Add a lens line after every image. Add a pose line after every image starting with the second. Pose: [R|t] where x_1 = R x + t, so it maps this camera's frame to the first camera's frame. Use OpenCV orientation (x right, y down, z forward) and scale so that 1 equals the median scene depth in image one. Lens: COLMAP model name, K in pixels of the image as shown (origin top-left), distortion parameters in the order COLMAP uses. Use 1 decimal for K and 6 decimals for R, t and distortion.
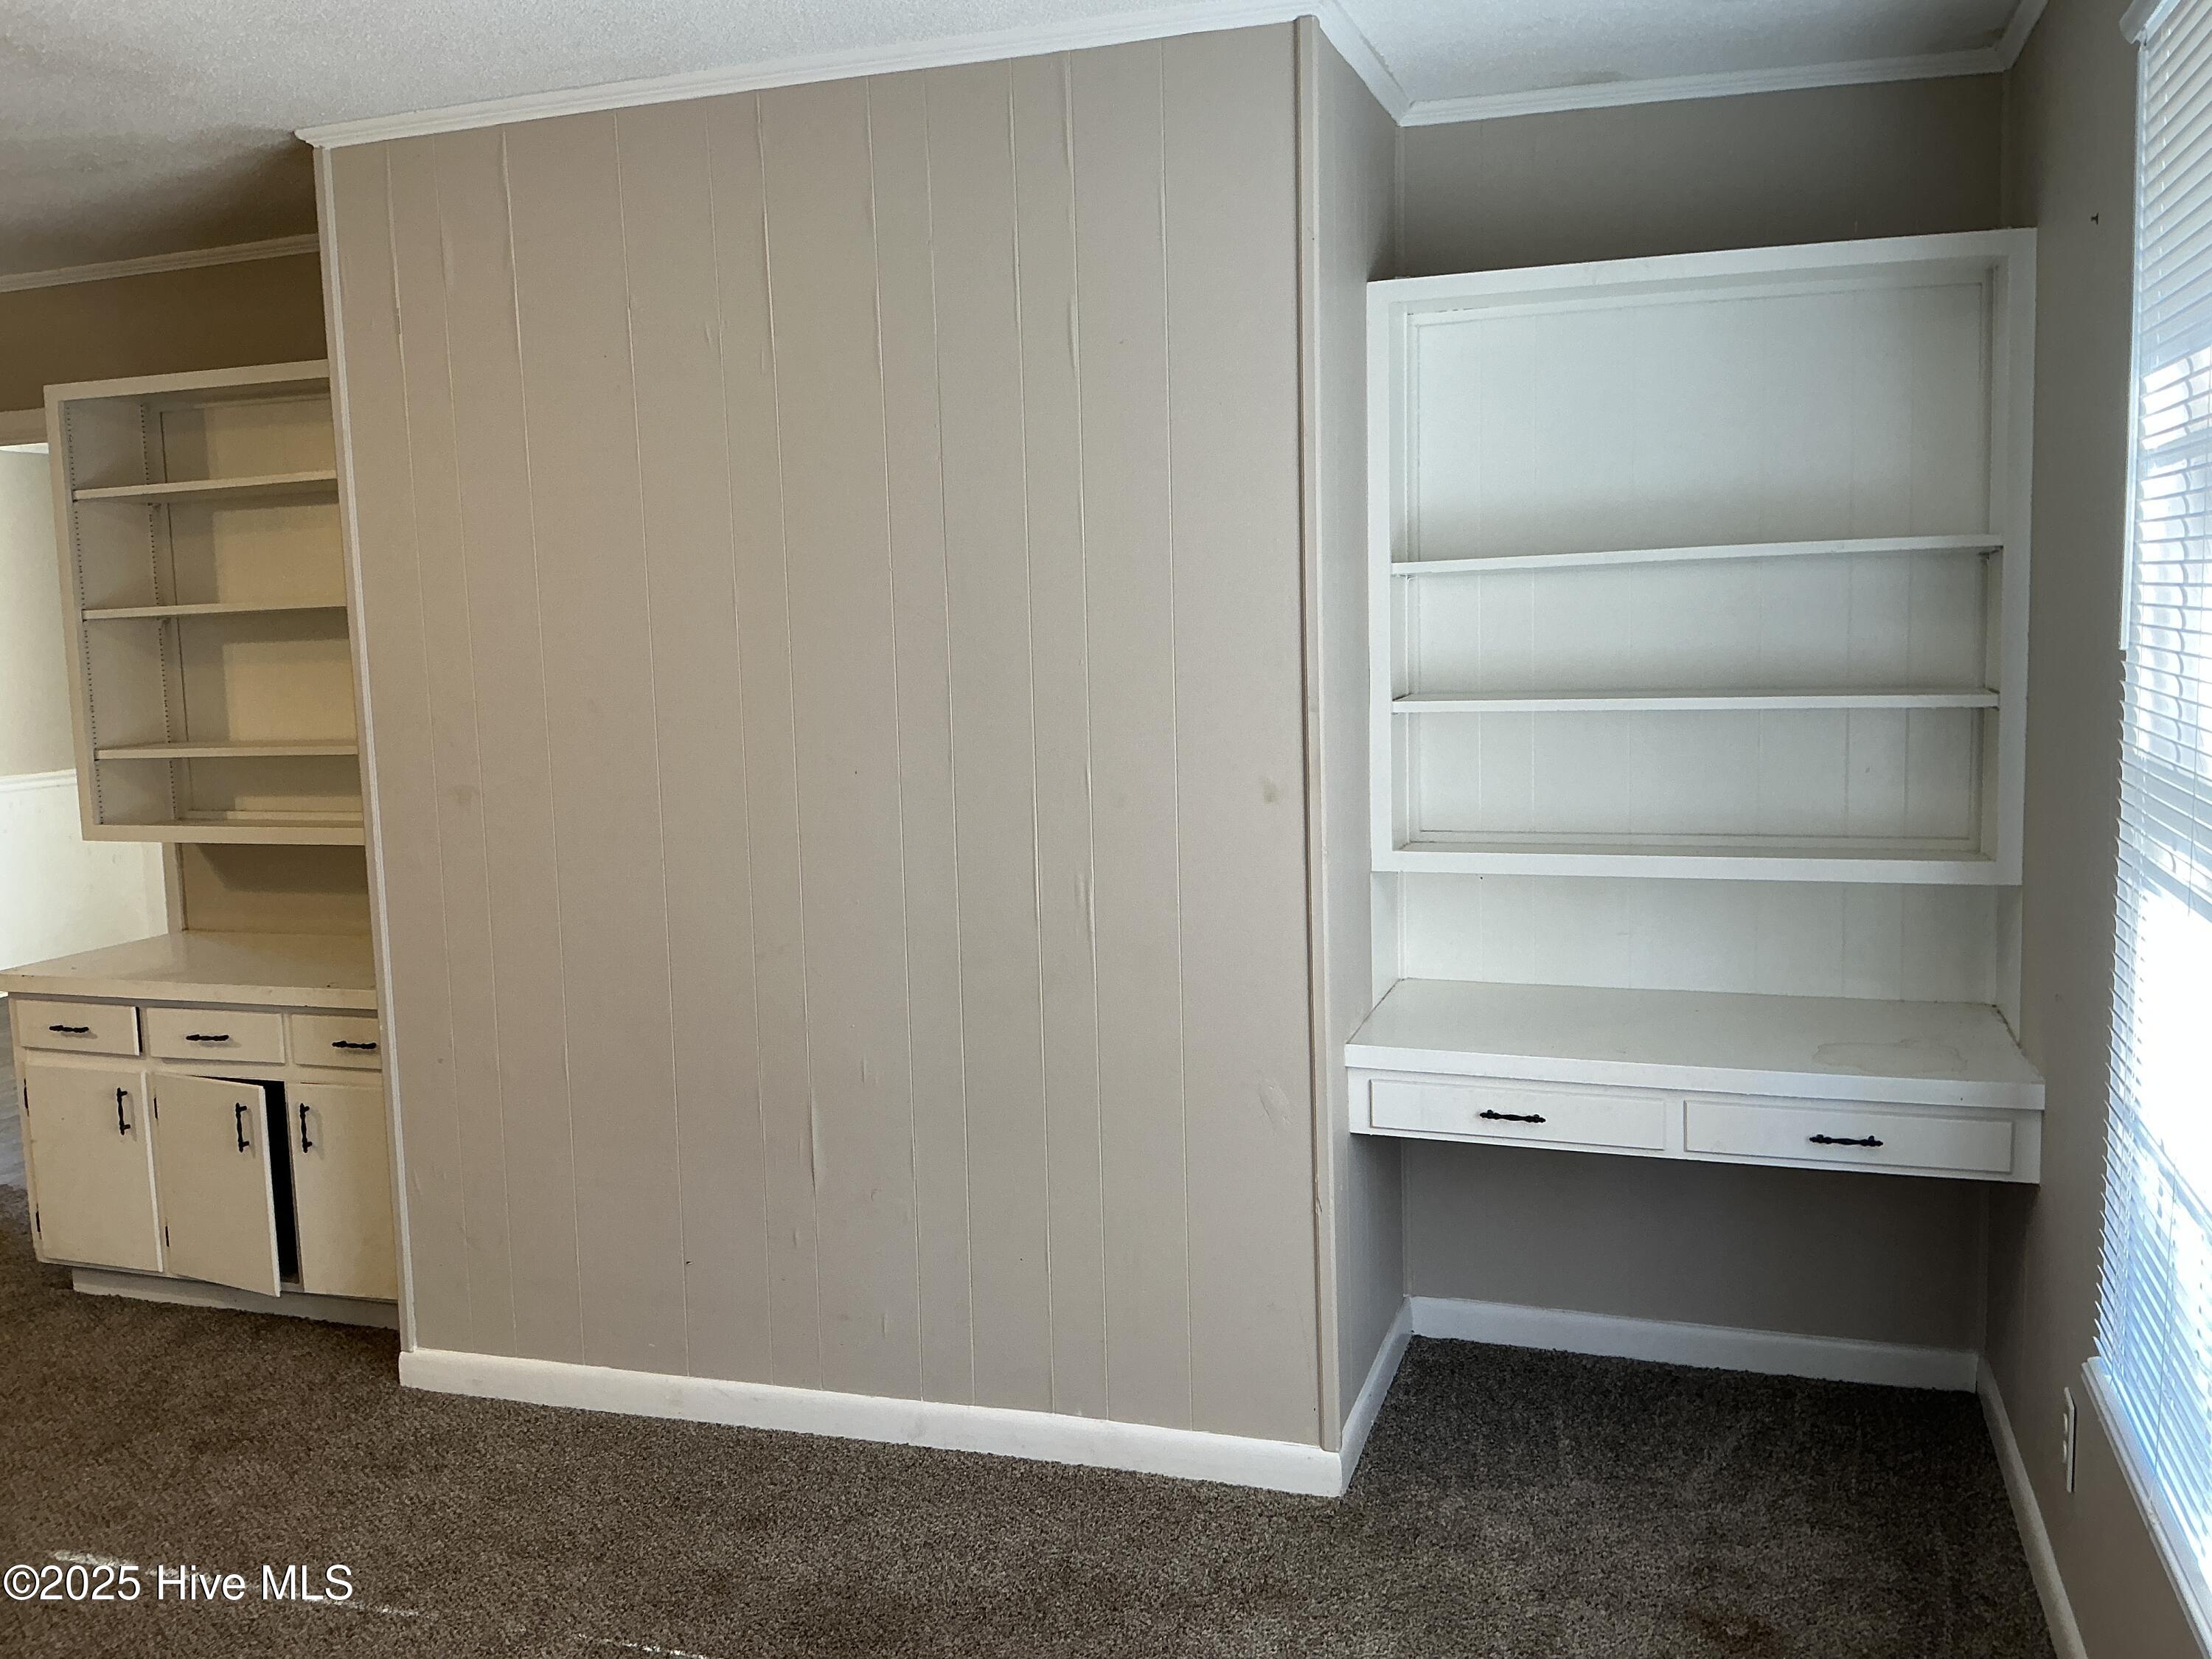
lens RADIAL K [[1811.4, 0, 1106.7], [0, 1811.4, 811.6], [0, 0, 1]] dist [0.071252, -0.184957]
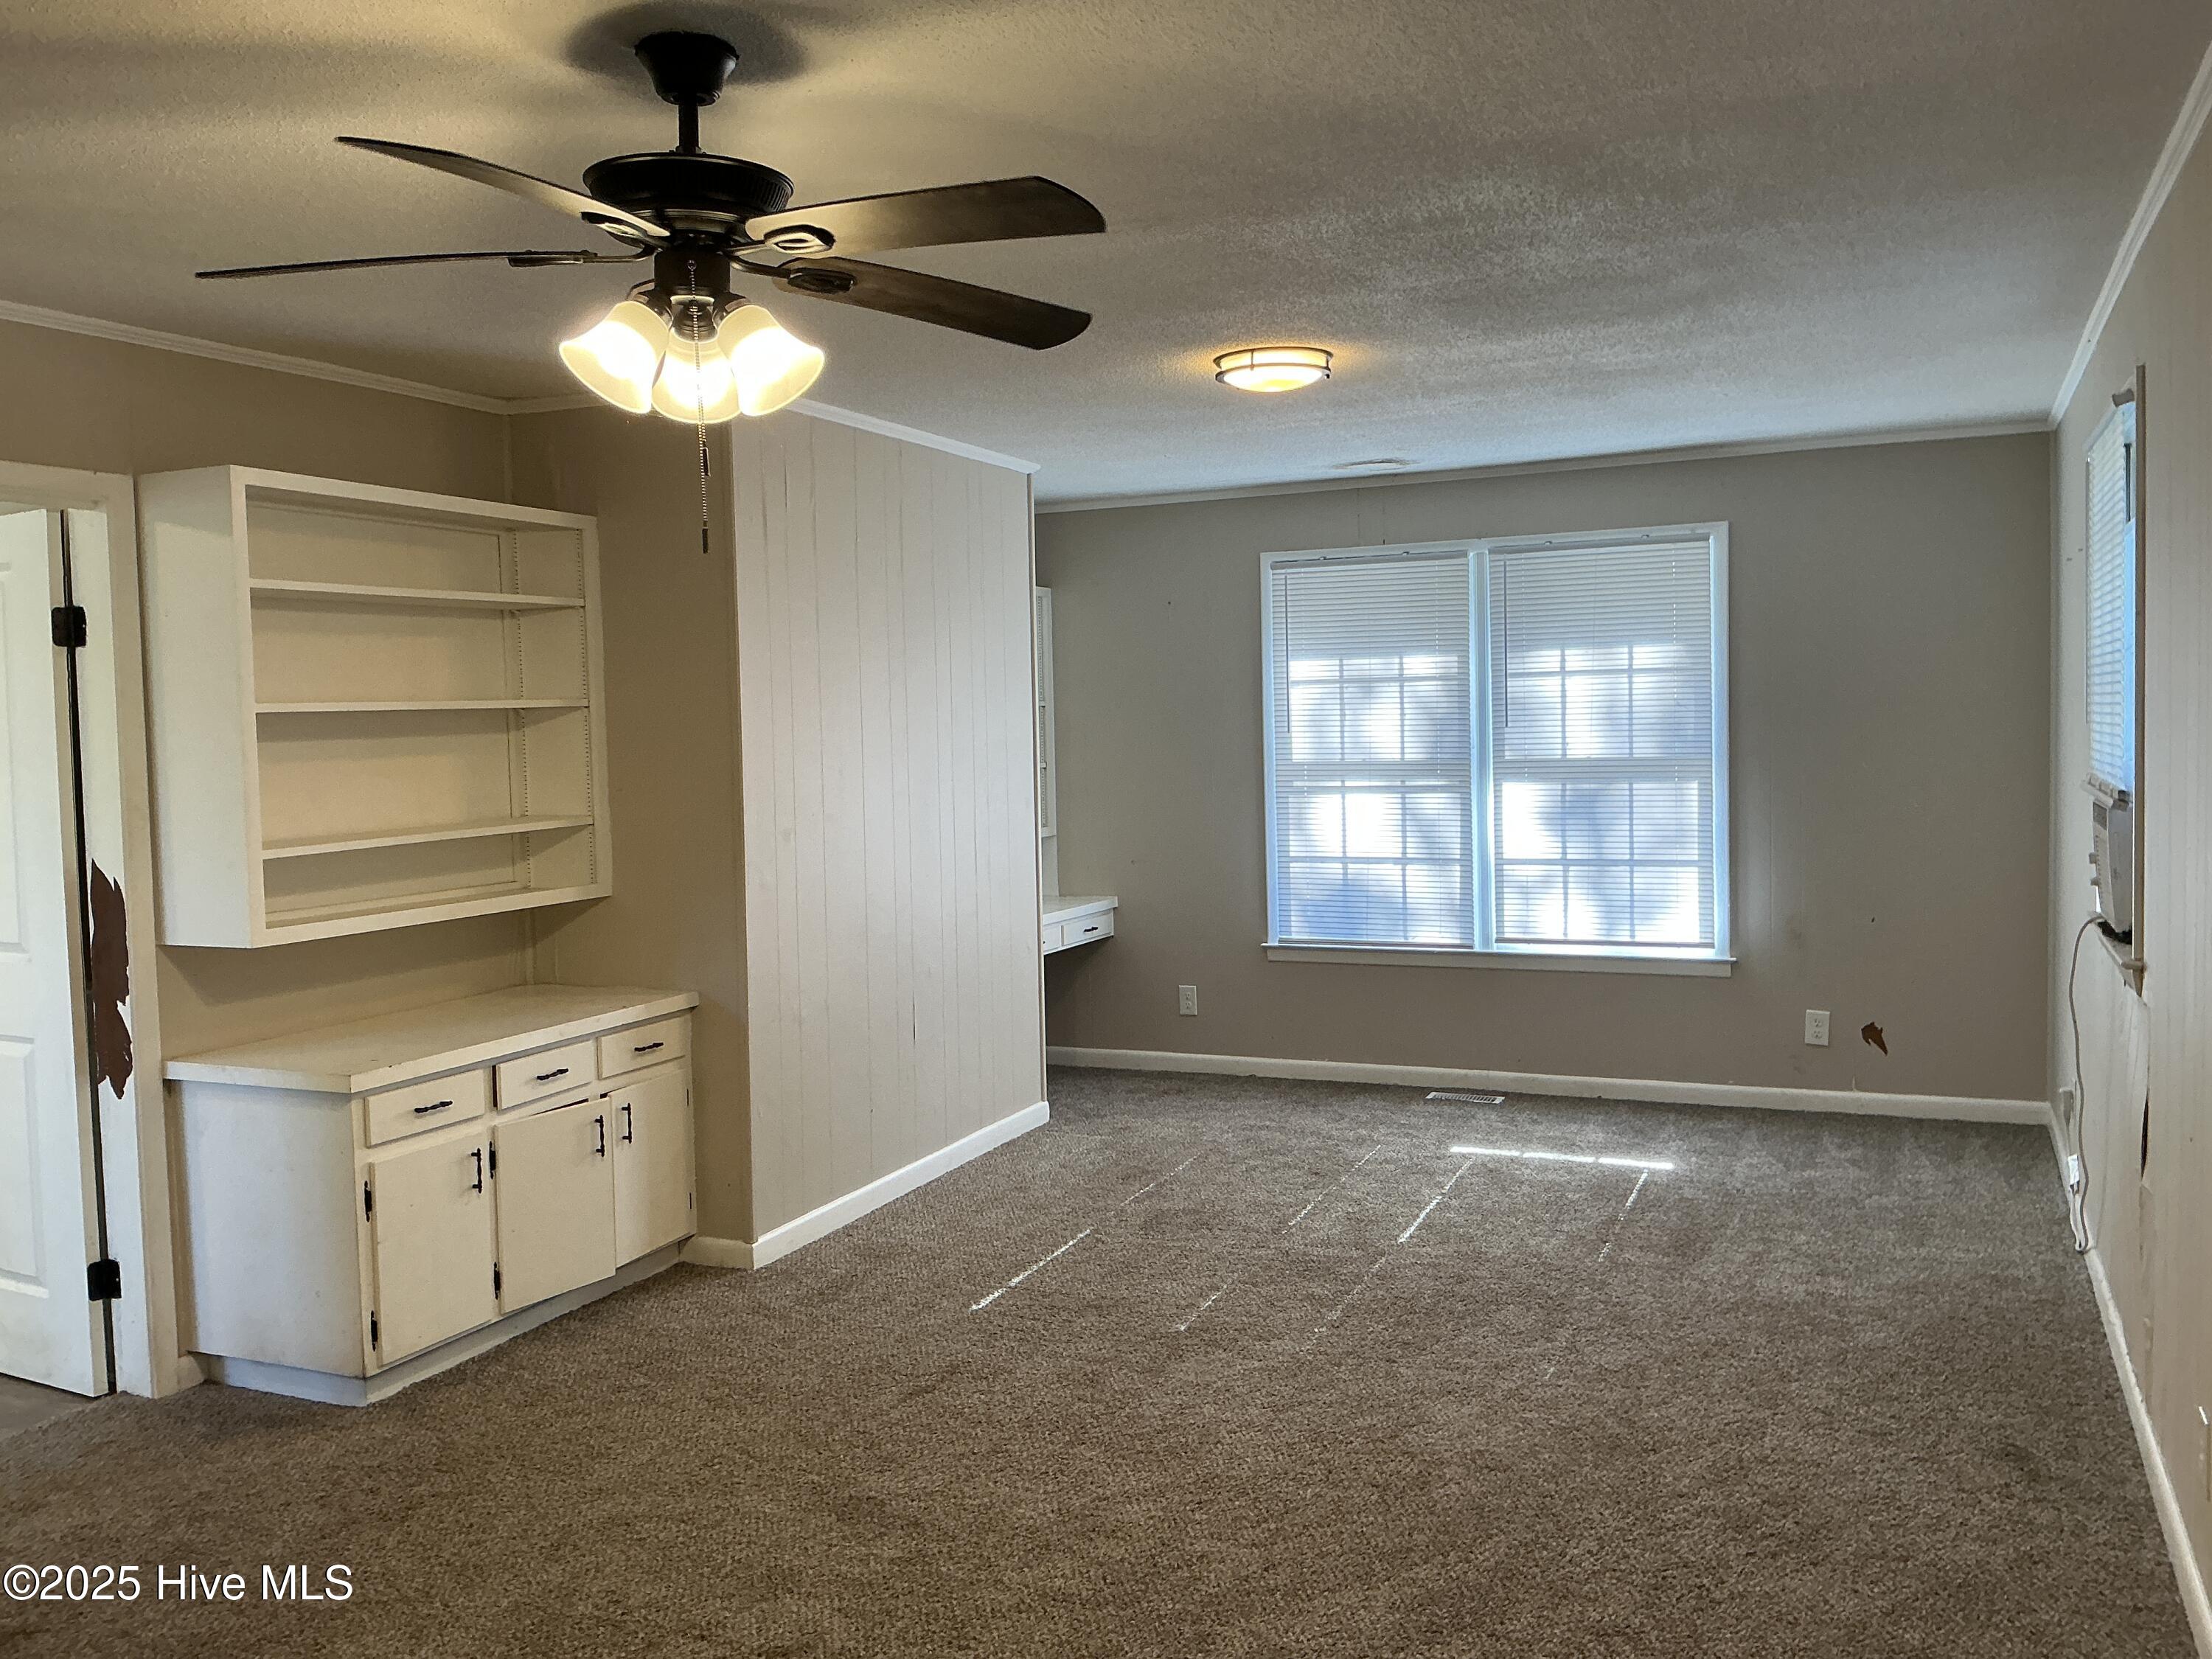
lens RADIAL K [[1811.4, 0, 1106.7], [0, 1811.4, 811.6], [0, 0, 1]] dist [0.071252, -0.184957]
pose [[0.106780, -0.025593, 0.993953, -1.576615], [0.126341, 0.991915, 0.011967, -0.010559], [-0.986223, 0.124299, 0.109150, 0.498705]]
